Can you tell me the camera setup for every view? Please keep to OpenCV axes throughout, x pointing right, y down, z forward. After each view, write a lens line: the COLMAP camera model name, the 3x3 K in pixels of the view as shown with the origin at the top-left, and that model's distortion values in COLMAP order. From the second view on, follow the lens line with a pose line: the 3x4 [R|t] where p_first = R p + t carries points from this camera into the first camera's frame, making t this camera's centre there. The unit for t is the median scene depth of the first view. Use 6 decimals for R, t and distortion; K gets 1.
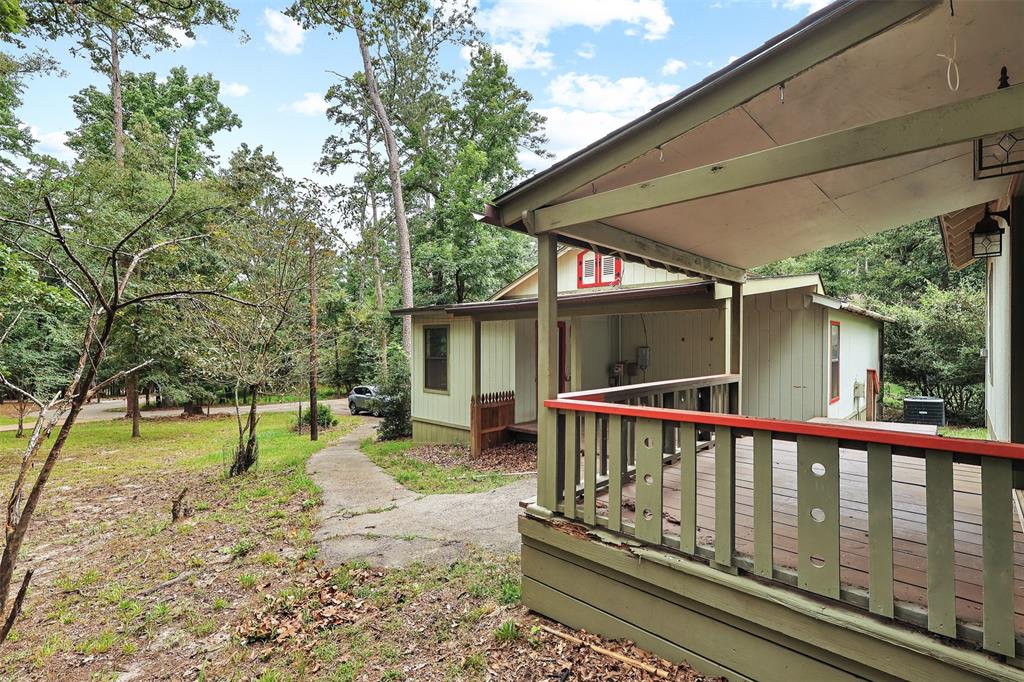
lens RADIAL K [[470.9, 0, 513.2], [0, 470.9, 349.3], [0, 0, 1]] dist [-0.001495, 0.000048]
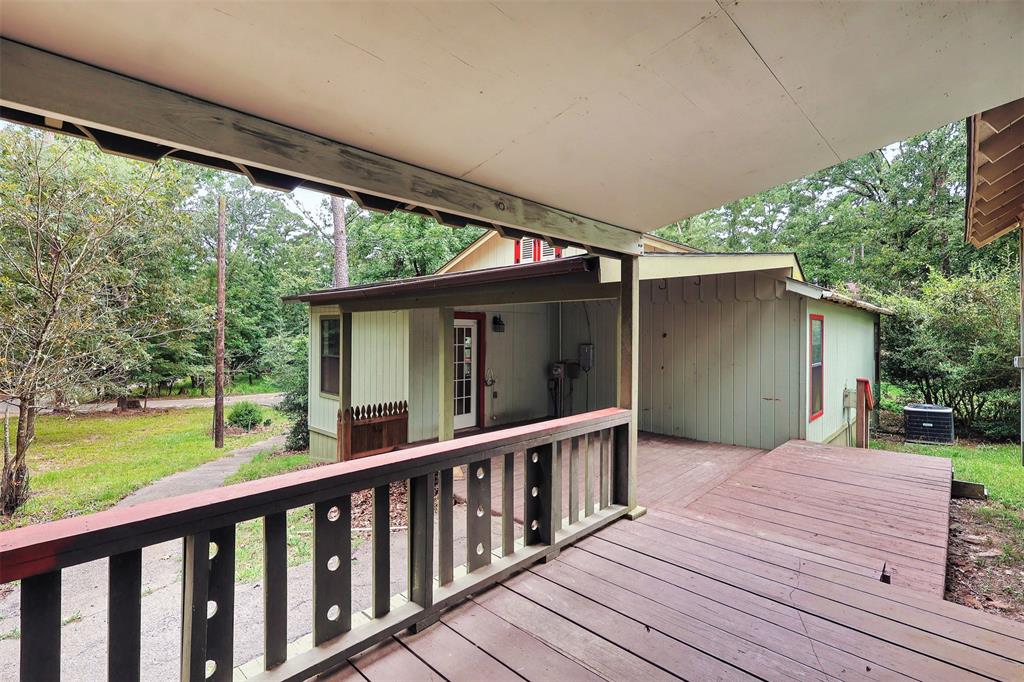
lens RADIAL K [[470.9, 0, 510.6], [0, 470.9, 330.7], [0, 0, 1]] dist [-0.001495, 0.000048]
pose [[0.999982, 0.006077, 0.000094, 0.136296], [-0.006075, 0.999908, -0.012168, -0.015864], [-0.000168, 0.012168, 0.999926, 0.169844]]
